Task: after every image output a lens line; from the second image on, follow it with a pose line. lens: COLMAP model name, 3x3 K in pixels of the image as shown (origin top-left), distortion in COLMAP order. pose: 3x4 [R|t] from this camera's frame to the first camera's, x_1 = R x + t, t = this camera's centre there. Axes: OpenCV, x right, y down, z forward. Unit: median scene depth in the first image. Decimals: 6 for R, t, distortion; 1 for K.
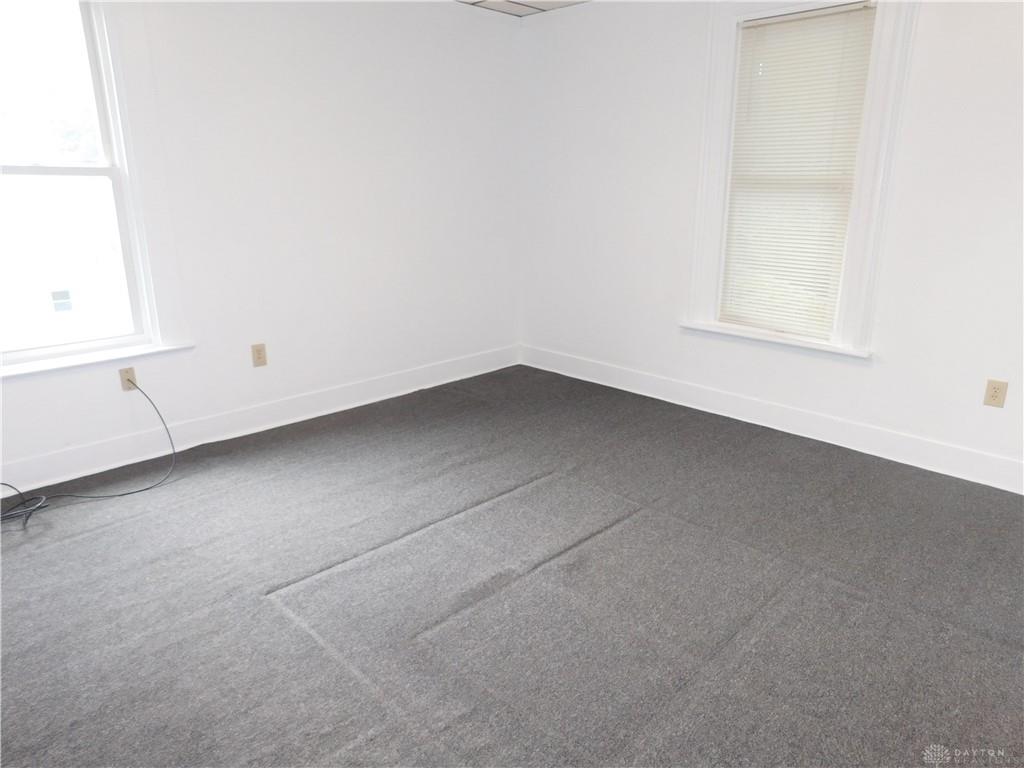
lens RADIAL K [[670.2, 0, 516.0], [0, 670.2, 386.7], [0, 0, 1]] dist [-0.066256, 0.060879]
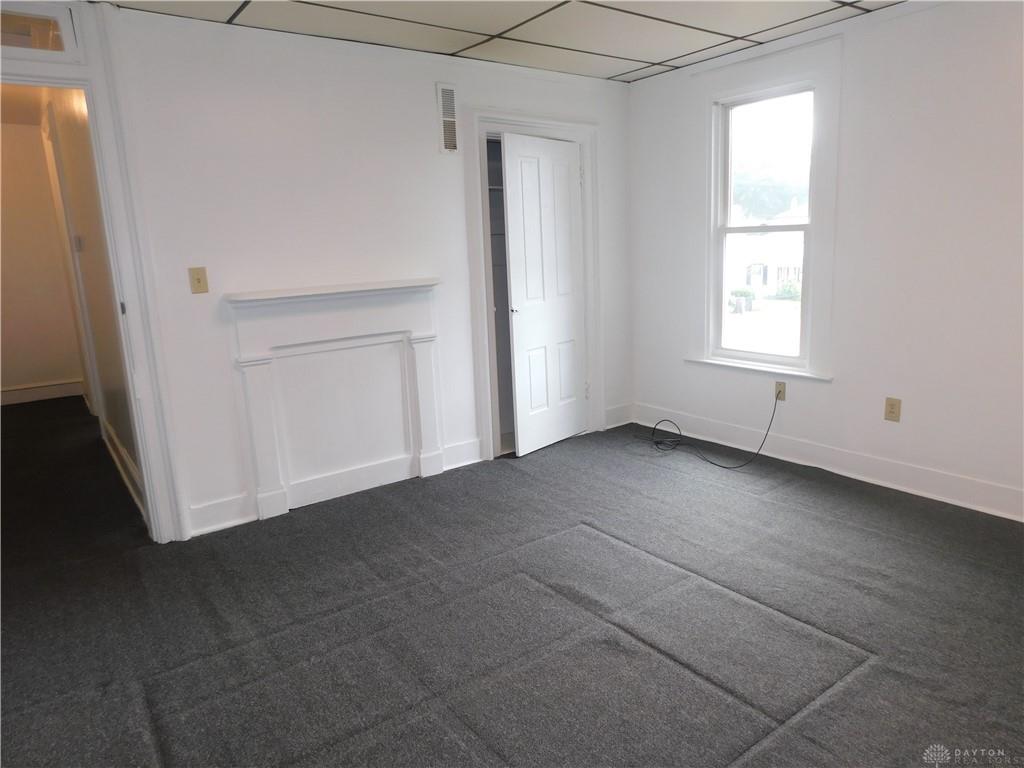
lens RADIAL K [[670.2, 0, 516.0], [0, 670.2, 386.7], [0, 0, 1]] dist [-0.066256, 0.060879]
pose [[-0.137420, 0.214233, -0.967068, 0.809837], [-0.248911, 0.937531, 0.243060, -0.233253], [0.958728, 0.274115, -0.075510, 0.718371]]
